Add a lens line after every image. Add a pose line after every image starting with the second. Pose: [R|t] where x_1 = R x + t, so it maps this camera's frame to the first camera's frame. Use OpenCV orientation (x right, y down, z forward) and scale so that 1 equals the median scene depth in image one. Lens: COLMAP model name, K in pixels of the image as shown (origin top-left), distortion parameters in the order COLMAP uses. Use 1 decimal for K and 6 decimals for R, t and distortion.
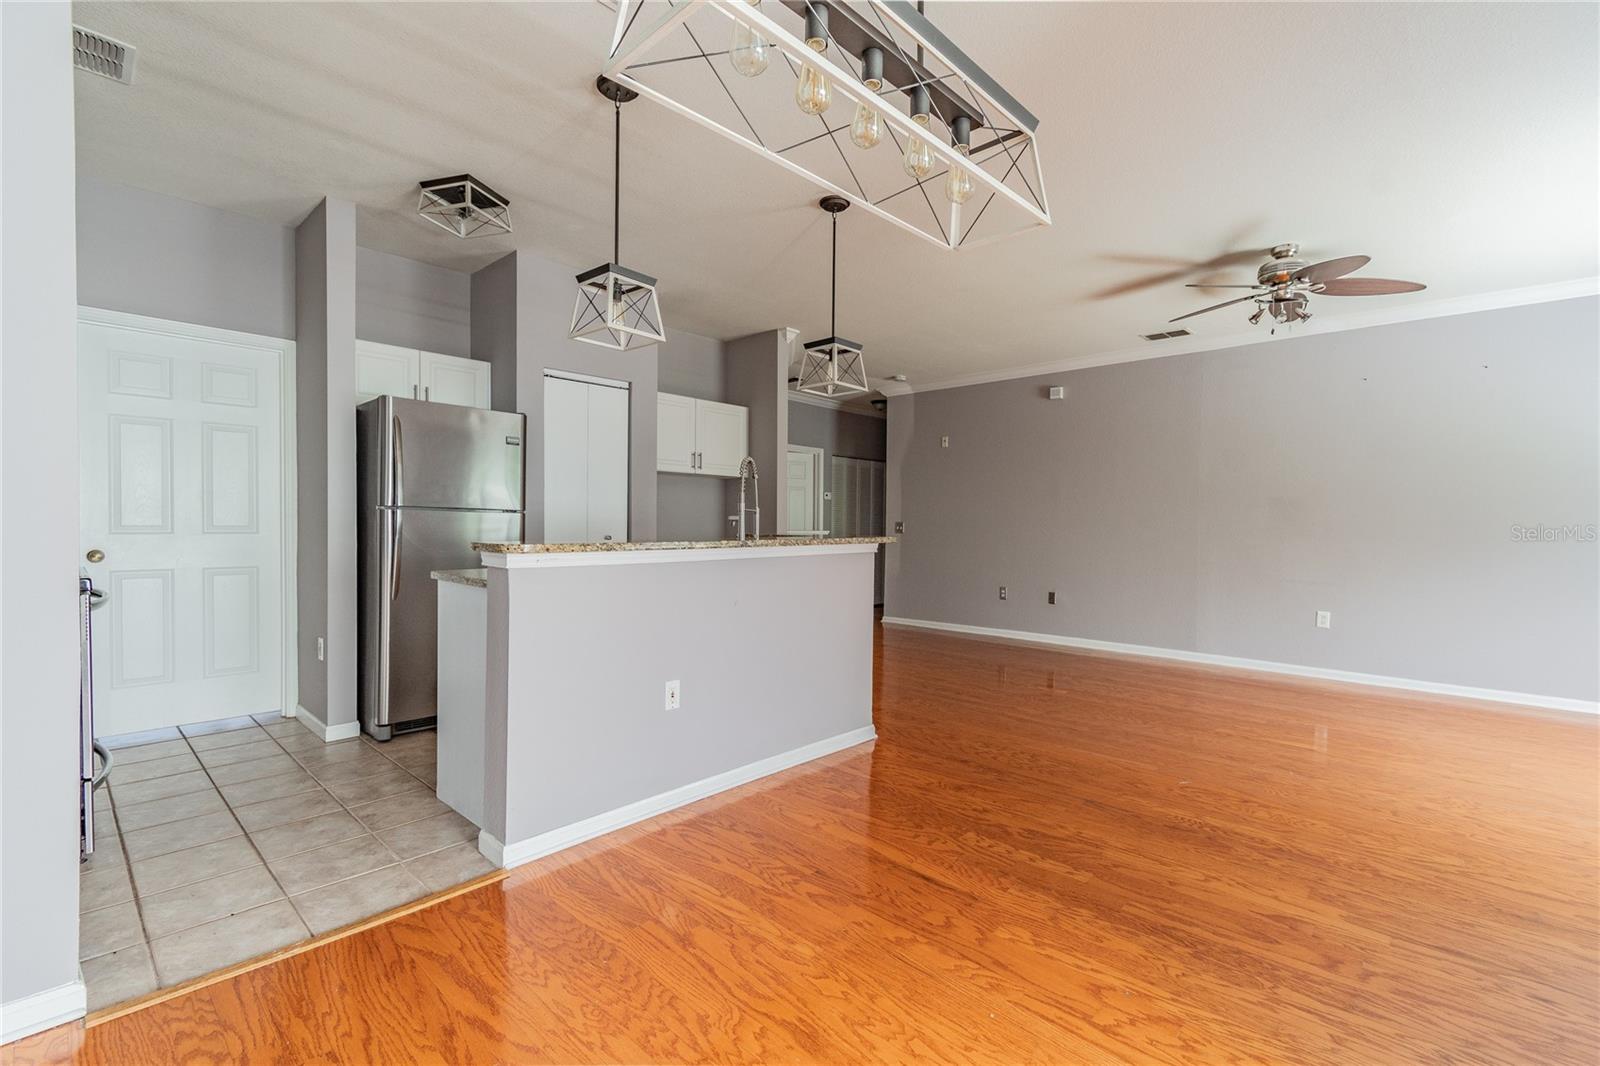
lens RADIAL K [[697.9, 0, 822.8], [0, 697.9, 535.4], [0, 0, 1]] dist [0.001826, 0.000160]
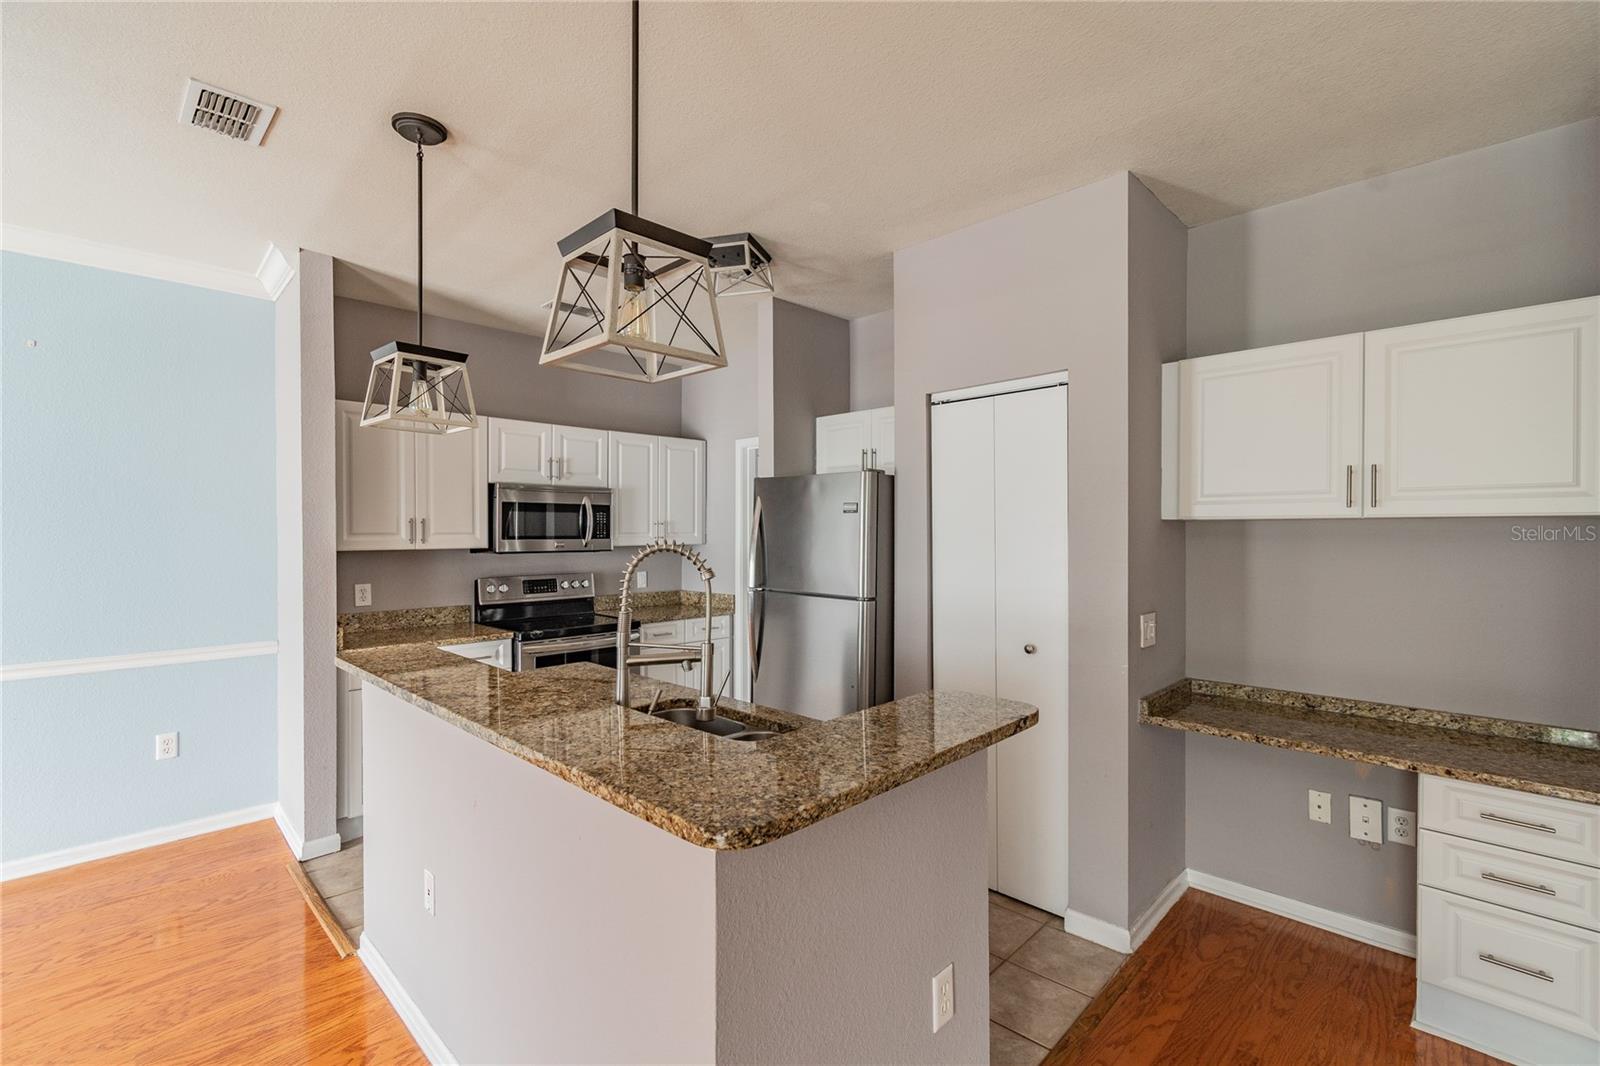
lens RADIAL K [[699.4, 0, 789.5], [0, 699.4, 535.1], [0, 0, 1]] dist [0.000970, -0.000087]
pose [[-0.053997, -0.006978, -0.998517, 0.370961], [-0.014243, 0.999879, -0.006217, -0.108778], [0.998439, 0.013886, -0.054090, 1.047539]]
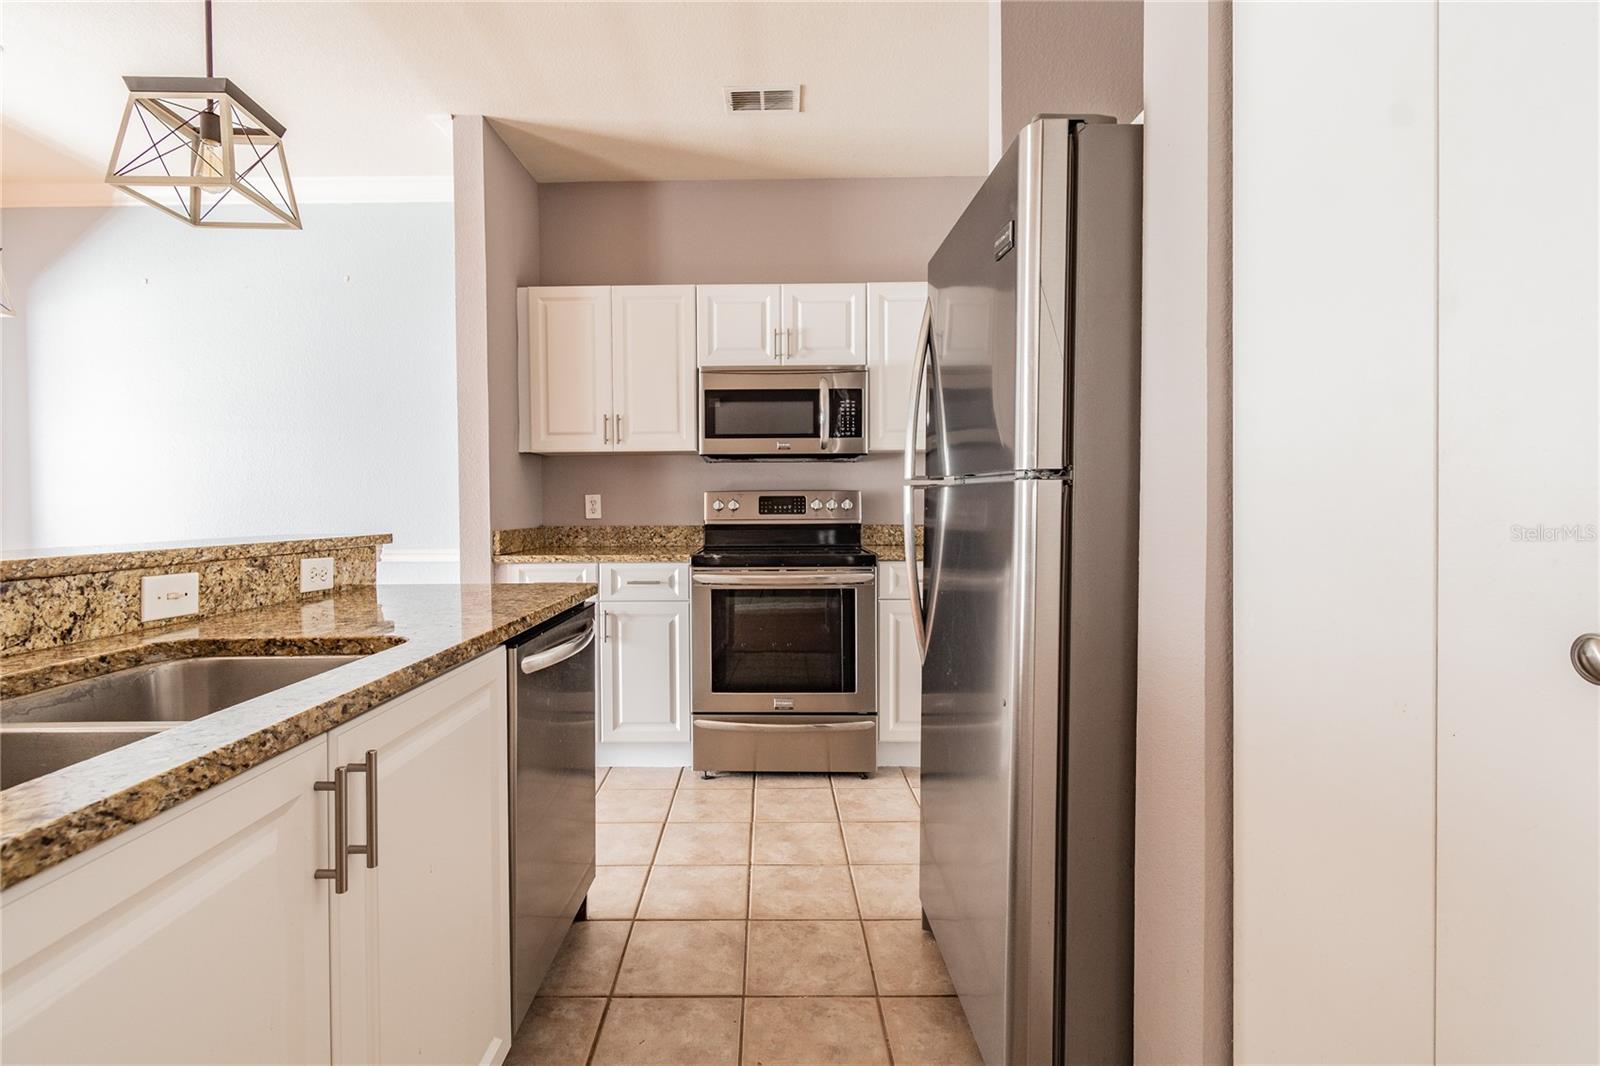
lens RADIAL K [[699.4, 0, 789.5], [0, 699.4, 535.1], [0, 0, 1]] dist [0.000970, -0.000087]
pose [[-0.735962, 0.022537, -0.676647, -0.191142], [-0.012768, 0.998806, 0.047153, -0.026275], [0.676902, 0.043342, -0.734796, 1.241000]]
